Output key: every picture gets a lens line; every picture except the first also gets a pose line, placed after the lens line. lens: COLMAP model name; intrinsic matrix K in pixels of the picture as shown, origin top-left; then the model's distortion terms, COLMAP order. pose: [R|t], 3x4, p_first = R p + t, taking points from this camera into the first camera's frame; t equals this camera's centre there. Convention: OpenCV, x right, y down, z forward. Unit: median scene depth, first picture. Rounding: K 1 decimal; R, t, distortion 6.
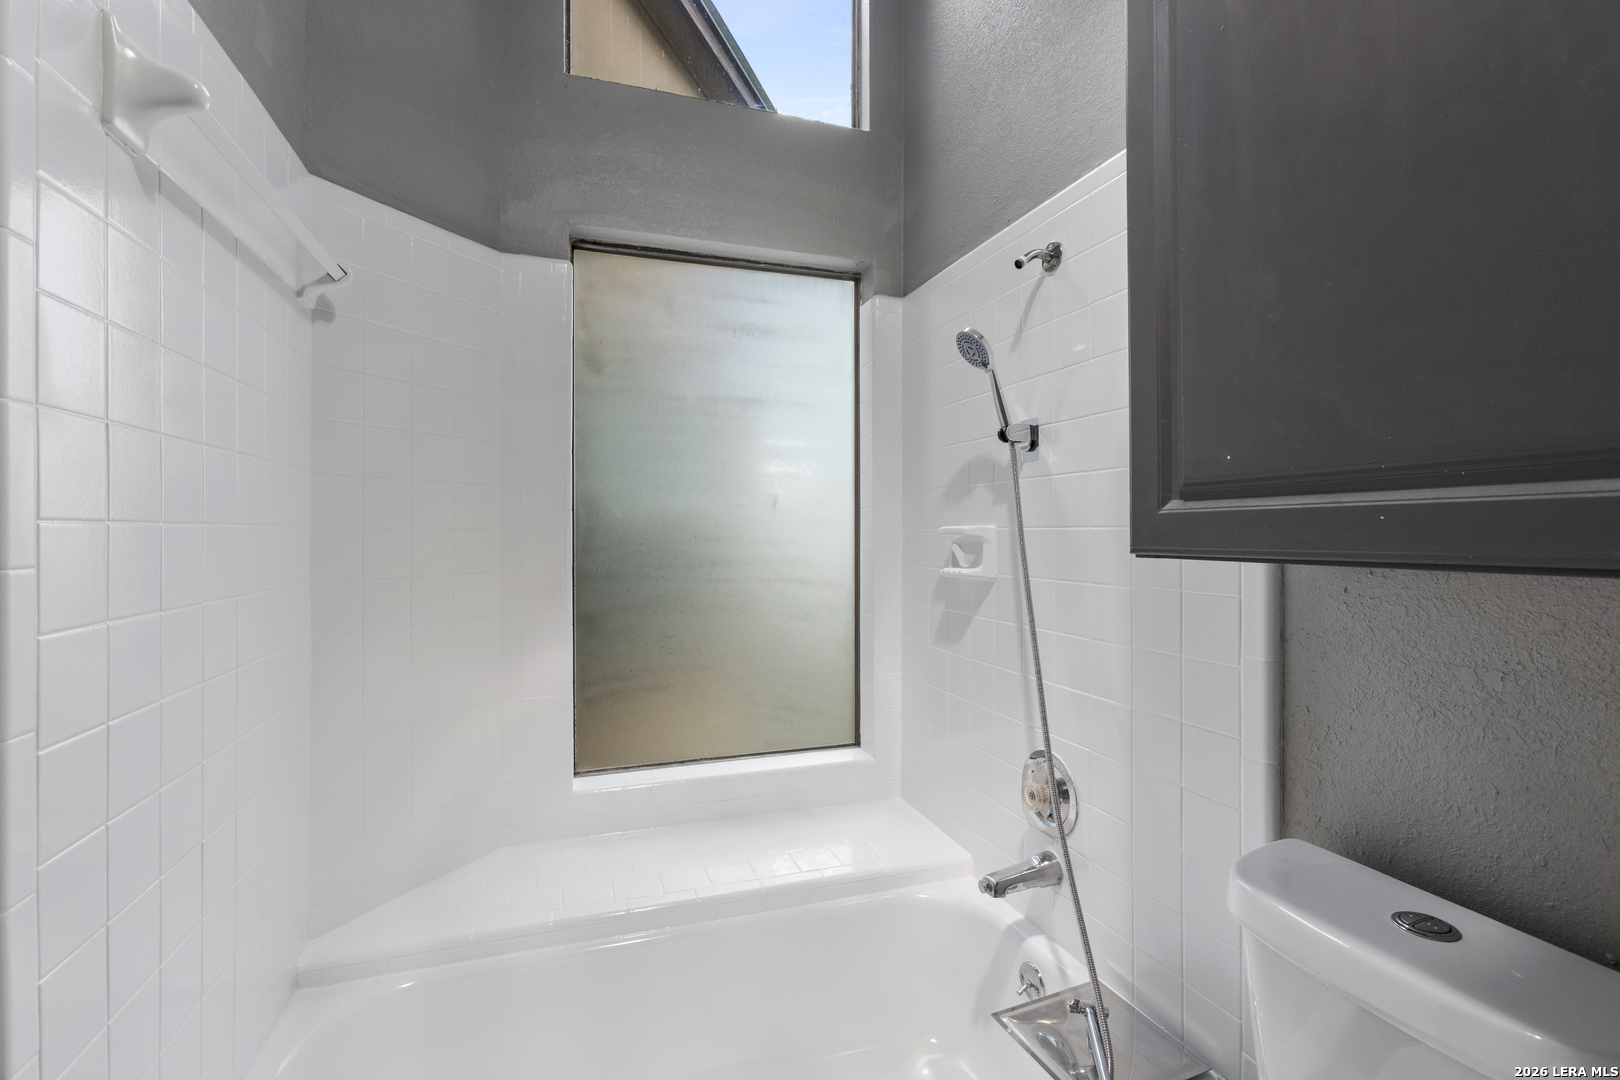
lens RADIAL K [[726.4, 0, 811.3], [0, 726.4, 523.6], [0, 0, 1]] dist [0.001475, 0.001602]
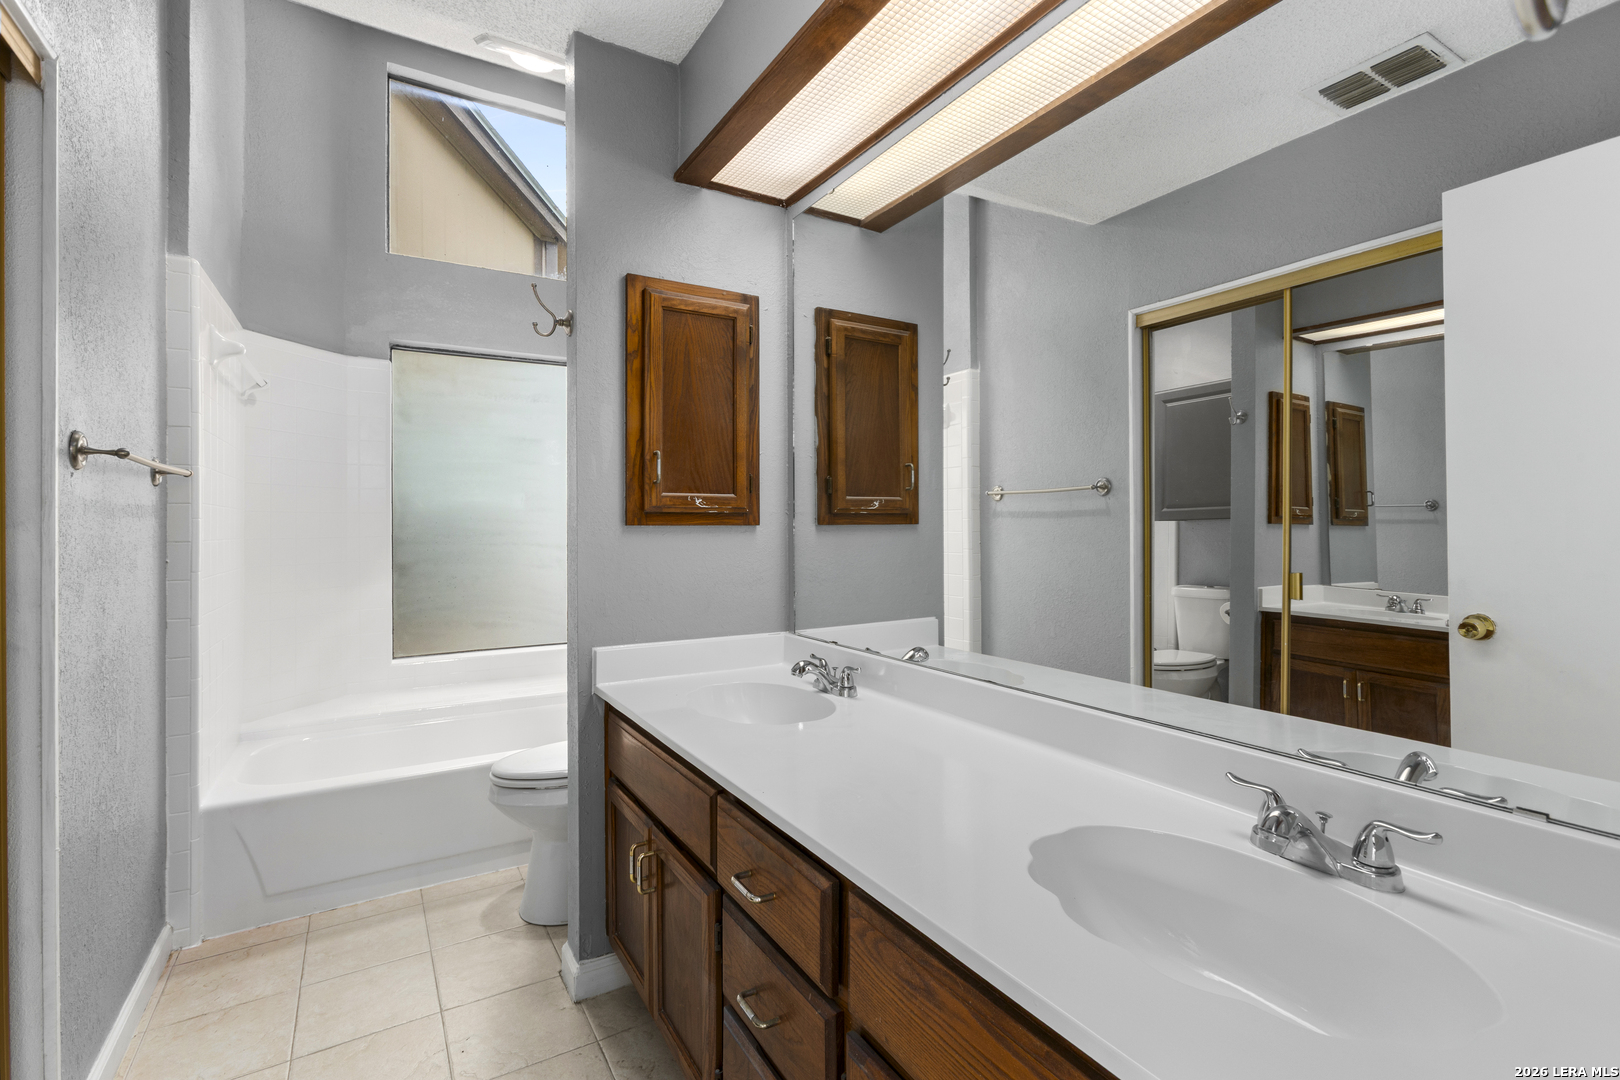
lens RADIAL K [[726.4, 0, 811.3], [0, 726.4, 523.6], [0, 0, 1]] dist [0.001475, 0.001602]
pose [[0.978077, 0.001202, 0.208242, 0.291108], [-0.003046, 0.999959, 0.008532, 0.013722], [-0.208223, -0.008979, 0.978040, -0.908765]]
